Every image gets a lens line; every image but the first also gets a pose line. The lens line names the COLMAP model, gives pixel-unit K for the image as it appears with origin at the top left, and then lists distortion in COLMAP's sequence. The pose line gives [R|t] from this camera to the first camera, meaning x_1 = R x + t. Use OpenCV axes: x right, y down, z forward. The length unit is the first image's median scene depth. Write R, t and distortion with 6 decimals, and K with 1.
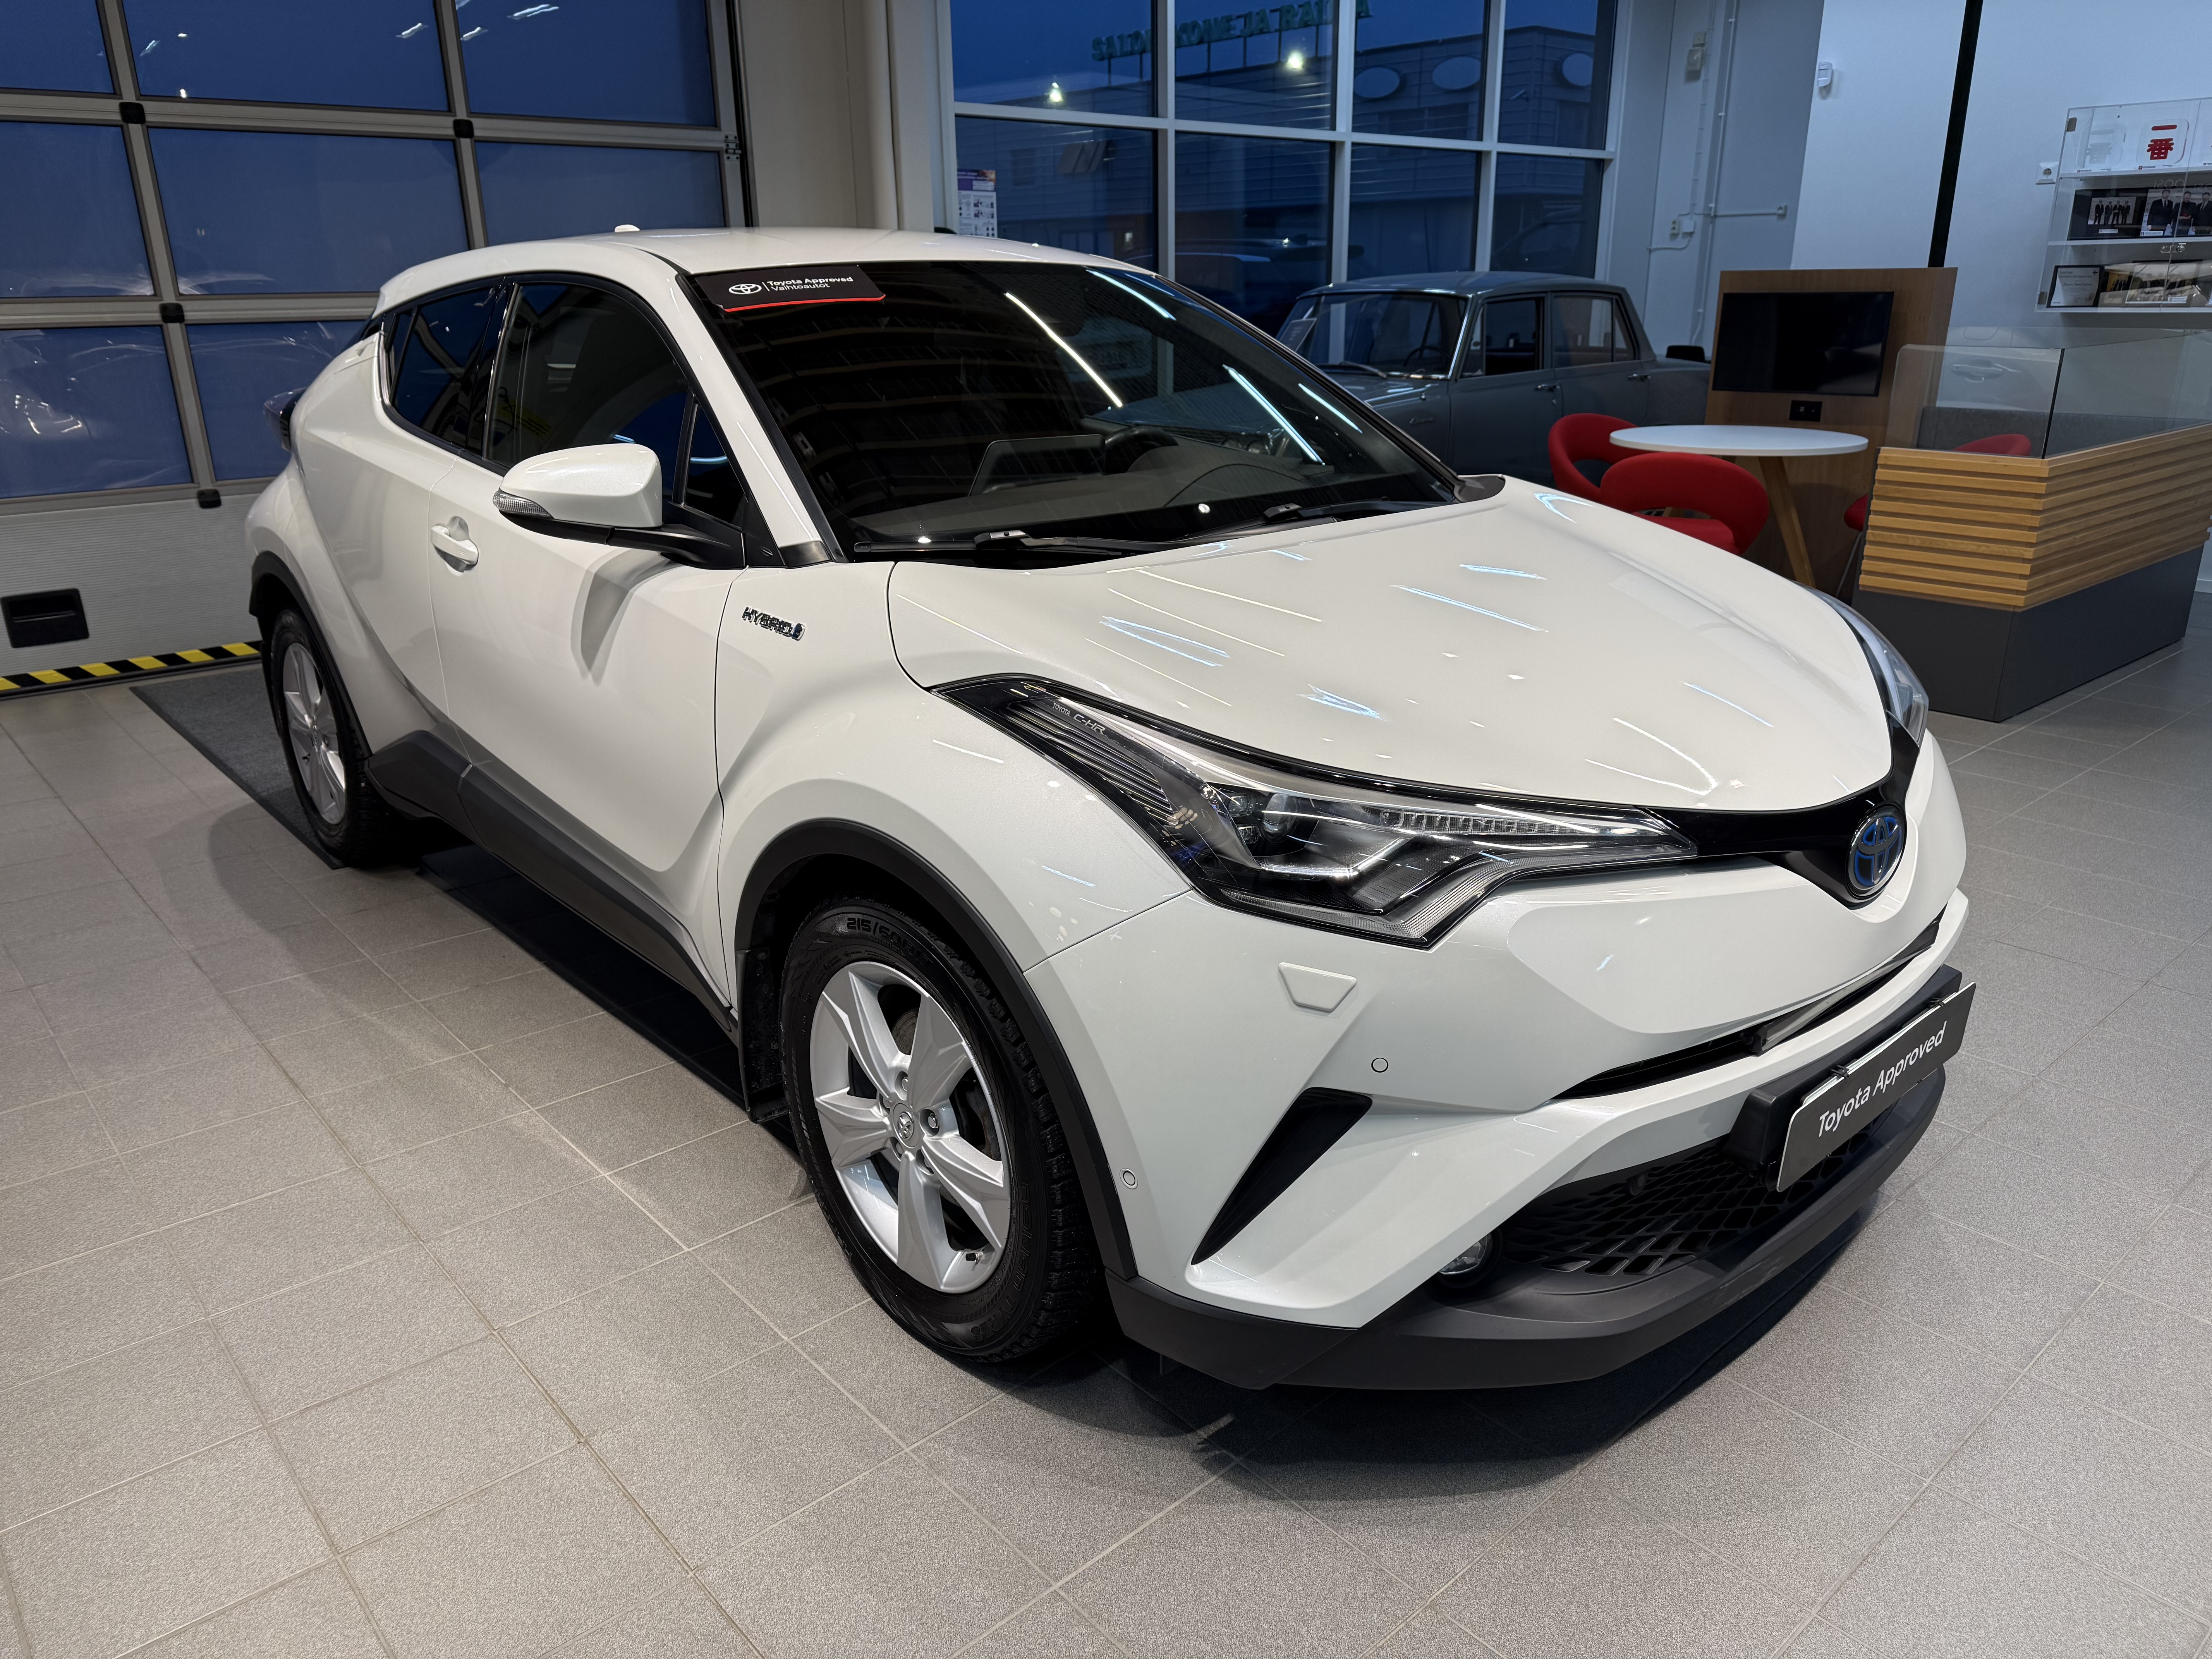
lens RADIAL K [[1539.9, 0, 1105.2], [0, 1539.9, 817.8], [0, 0, 1]] dist [0.004398, 0.000303]
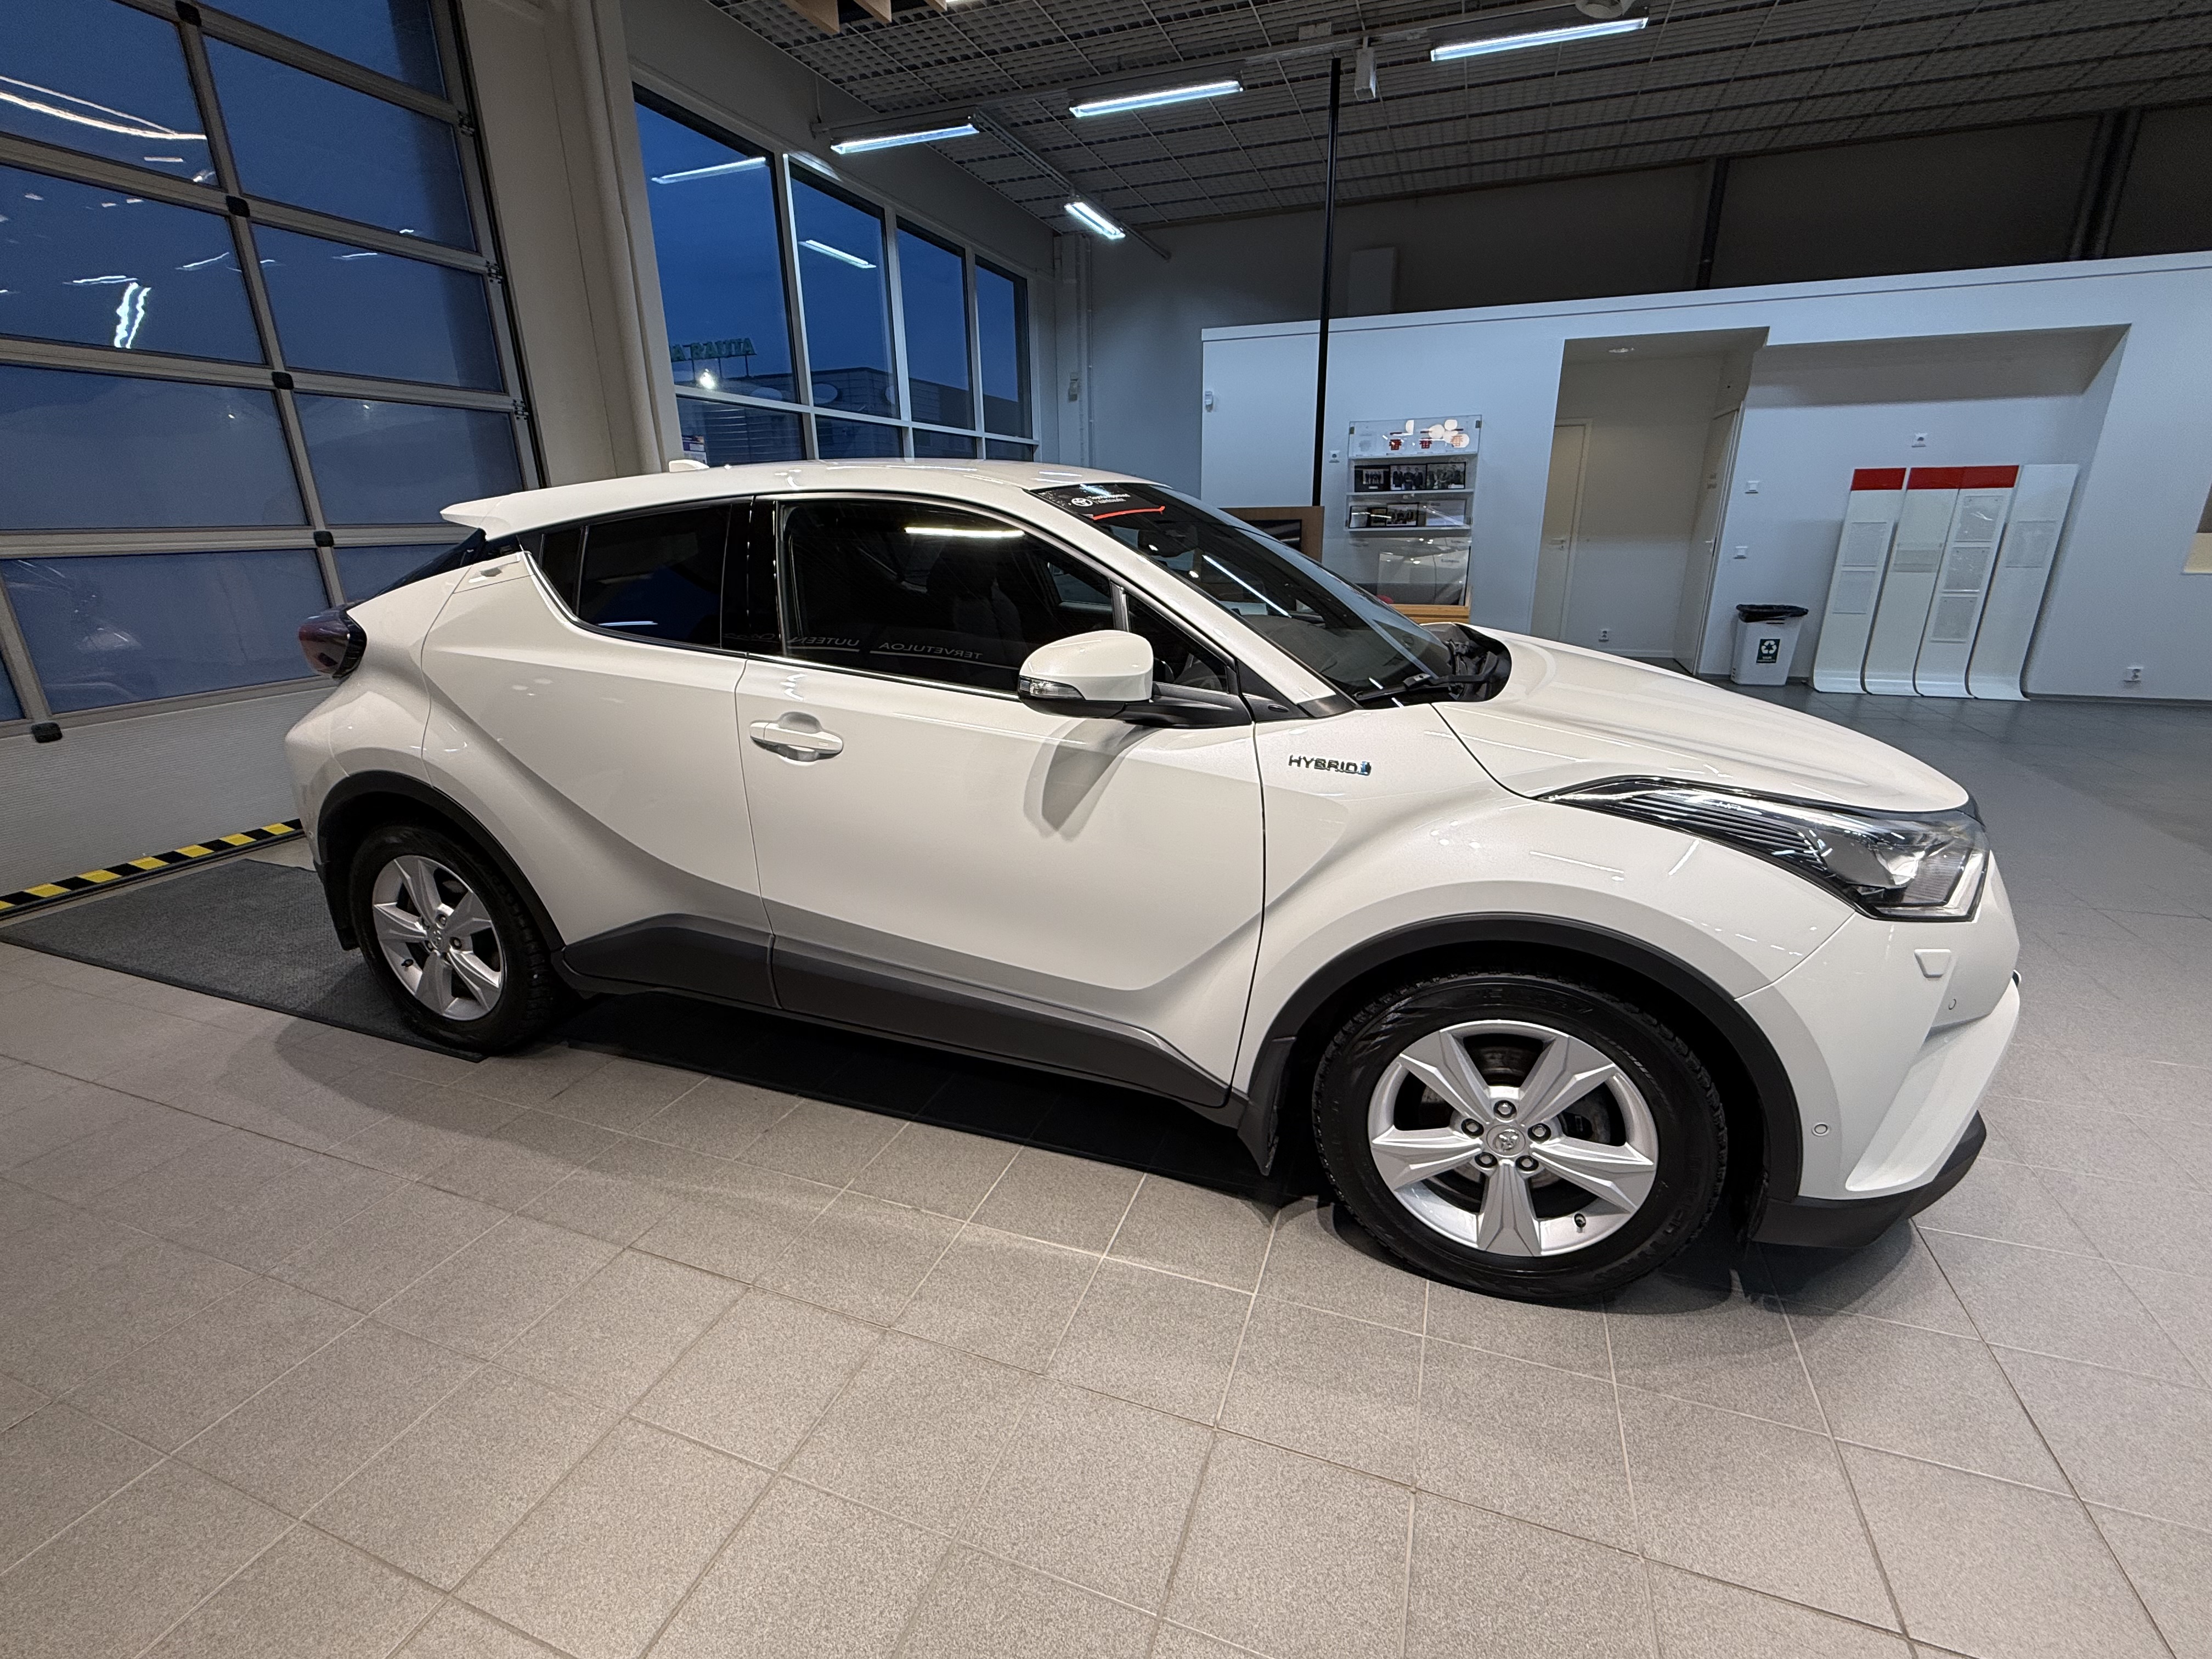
lens RADIAL K [[961.2, 0, 1096.9], [0, 961.2, 833.4], [0, 0, 1]] dist [-0.000246, -0.000047]
pose [[0.883866, -0.150052, 0.443018, -0.413546], [0.160601, 0.986922, 0.013860, -0.065185], [-0.439304, 0.058899, 0.896405, 0.228763]]
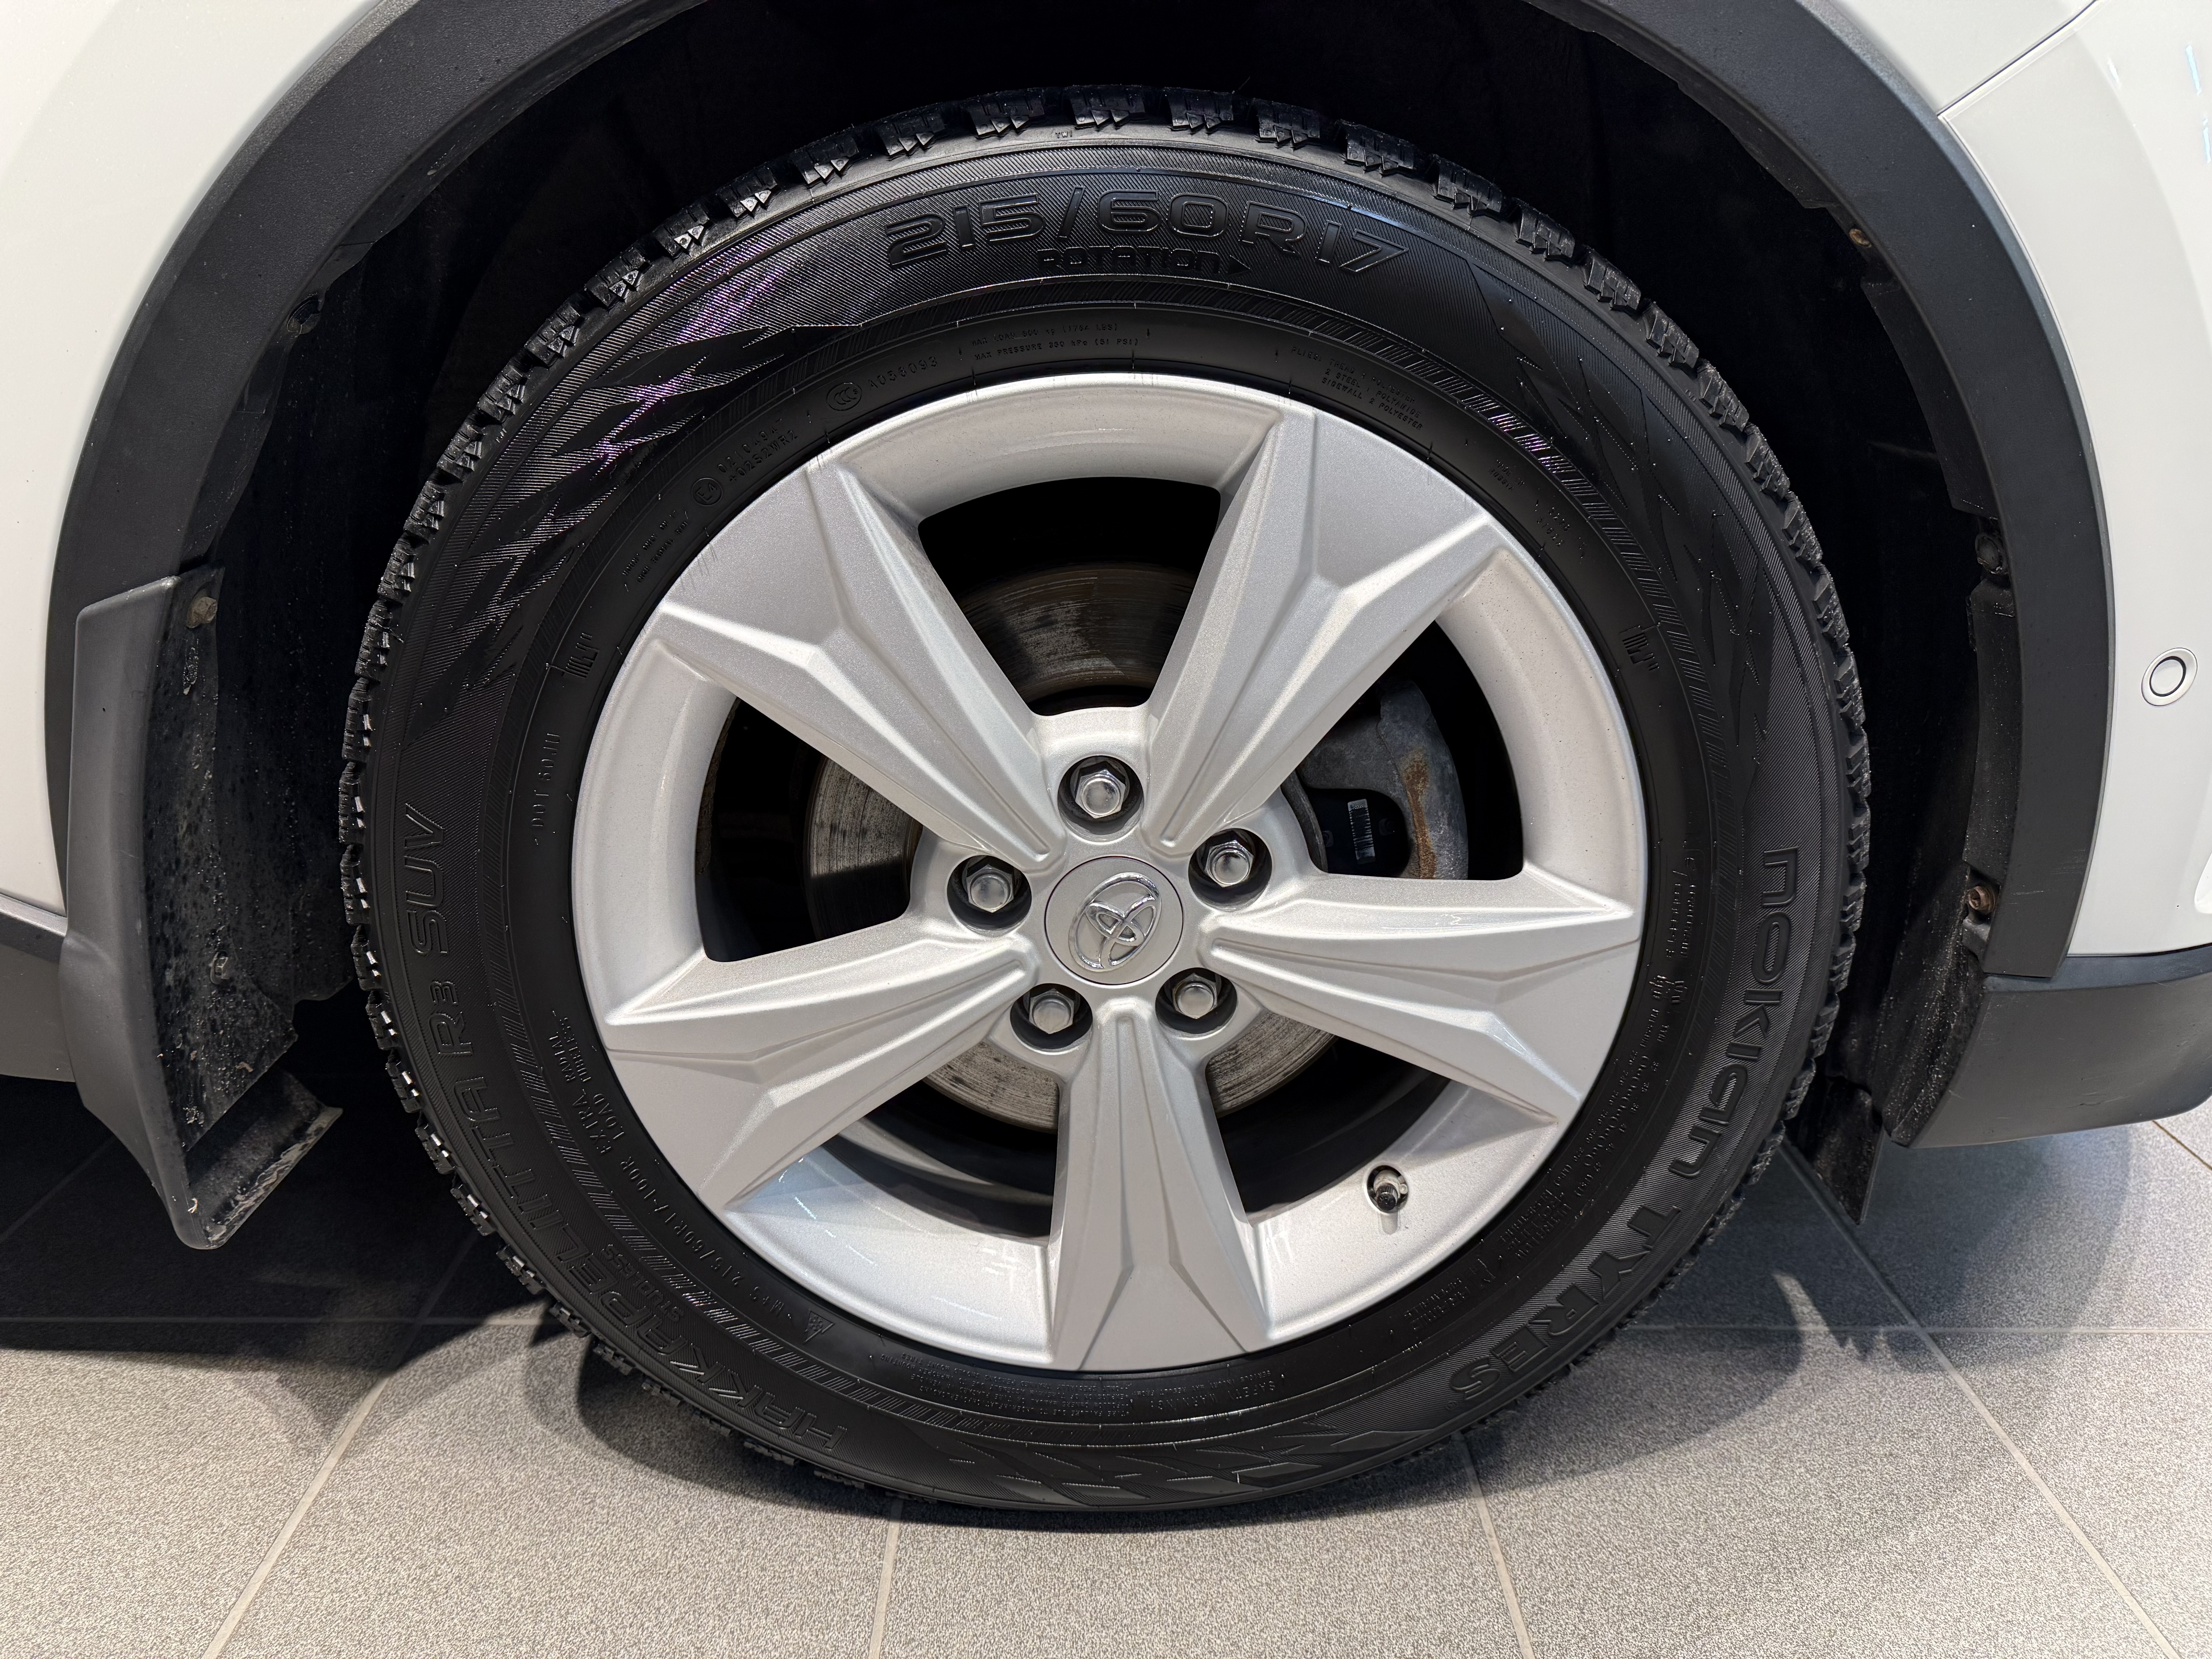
lens RADIAL K [[1518.8, 0, 1106.0], [0, 1518.8, 829.5], [0, 0, 1]] dist [0.078212, -0.108417]
pose [[0.656210, -0.228133, 0.719266, -0.197852], [0.216416, 0.970058, 0.110234, 0.080930], [-0.722878, 0.083324, 0.685933, 0.429256]]
